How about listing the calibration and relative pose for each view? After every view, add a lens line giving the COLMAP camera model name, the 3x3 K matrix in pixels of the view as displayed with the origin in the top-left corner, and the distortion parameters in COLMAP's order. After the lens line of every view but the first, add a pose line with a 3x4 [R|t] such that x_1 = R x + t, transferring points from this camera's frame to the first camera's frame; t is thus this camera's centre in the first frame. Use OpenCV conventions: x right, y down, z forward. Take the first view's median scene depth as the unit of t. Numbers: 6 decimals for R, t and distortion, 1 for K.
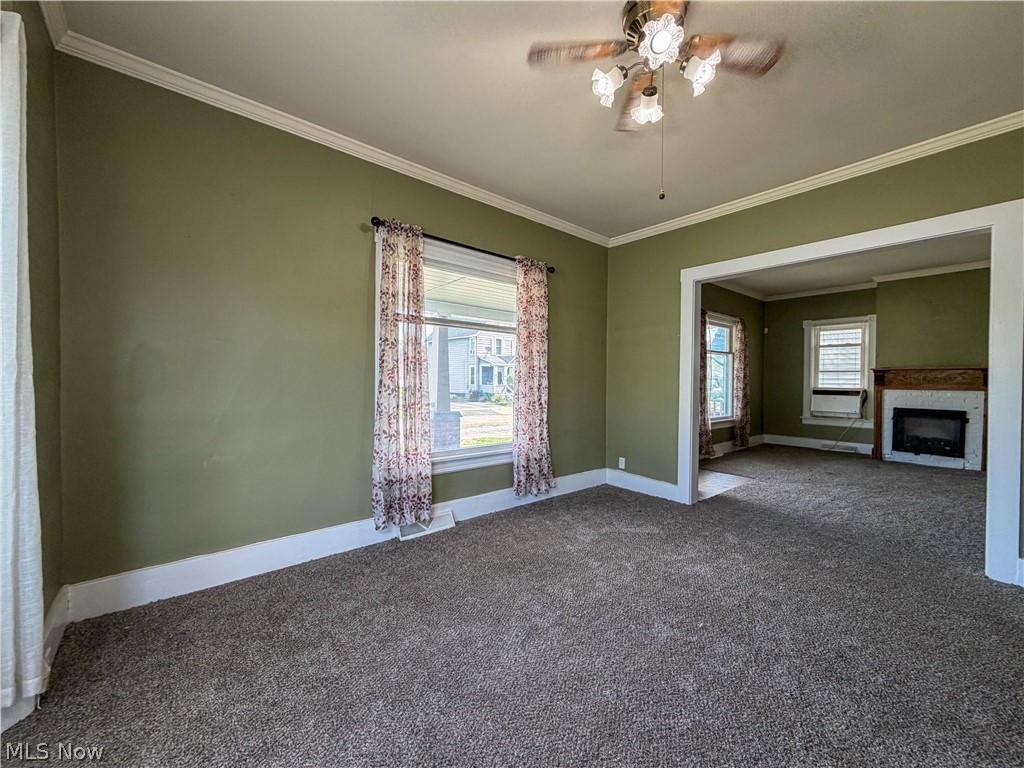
lens RADIAL K [[410.1, 0, 512.3], [0, 410.1, 385.0], [0, 0, 1]] dist [0.000902, 0.000739]
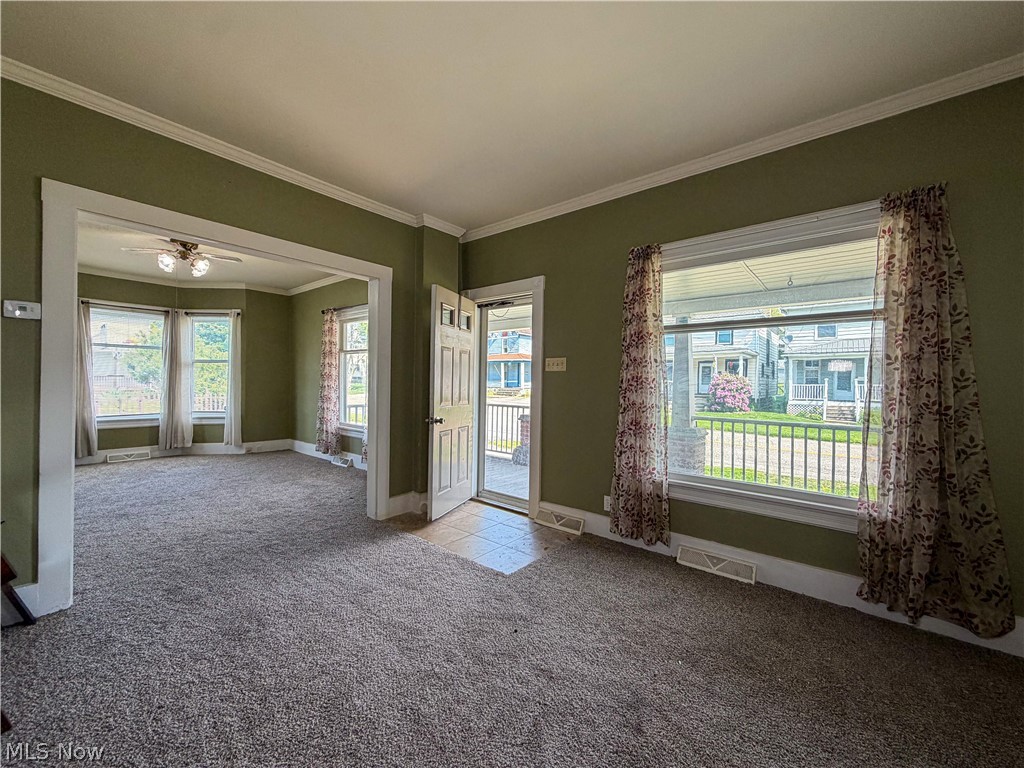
lens RADIAL K [[410.1, 0, 508.4], [0, 410.1, 384.1], [0, 0, 1]] dist [0.000902, 0.000739]
pose [[0.162384, -0.002670, -0.986724, 0.824075], [-0.024772, 0.999670, -0.006781, -0.010711], [0.986417, 0.025544, 0.162264, 0.673250]]
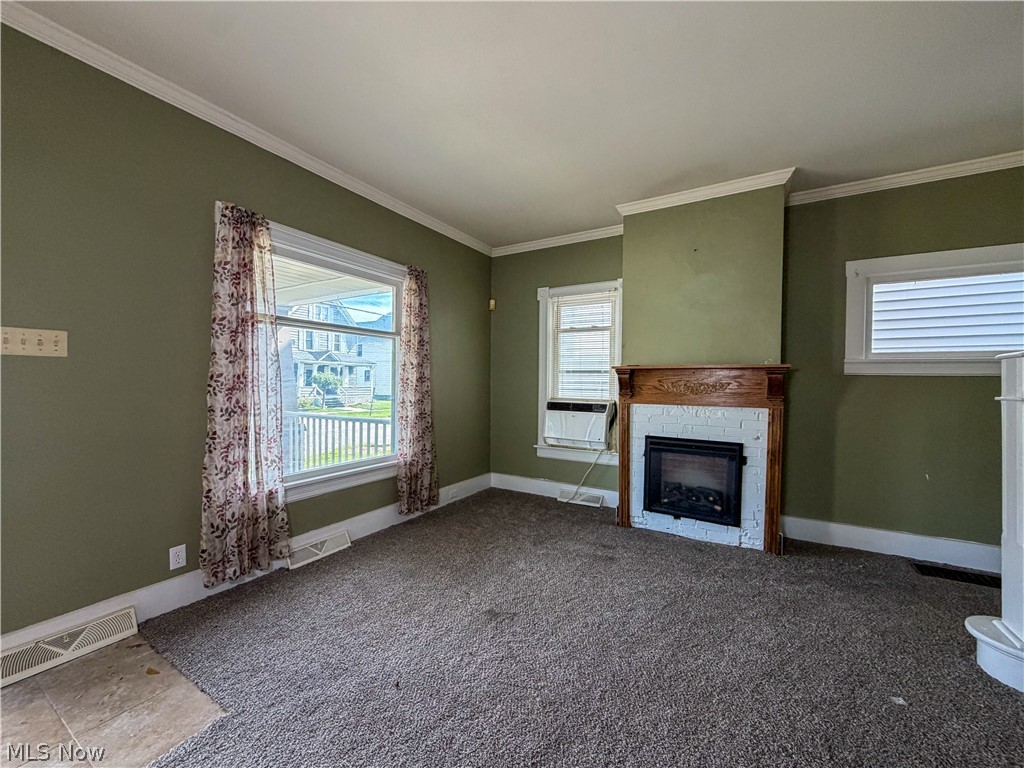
lens RADIAL K [[410.1, 0, 510.2], [0, 410.1, 384.5], [0, 0, 1]] dist [0.000902, 0.000739]
pose [[0.944966, -0.000270, 0.327169, 0.513502], [0.000704, 0.999999, -0.001208, -0.013587], [-0.327168, 0.001372, 0.944965, 0.475360]]
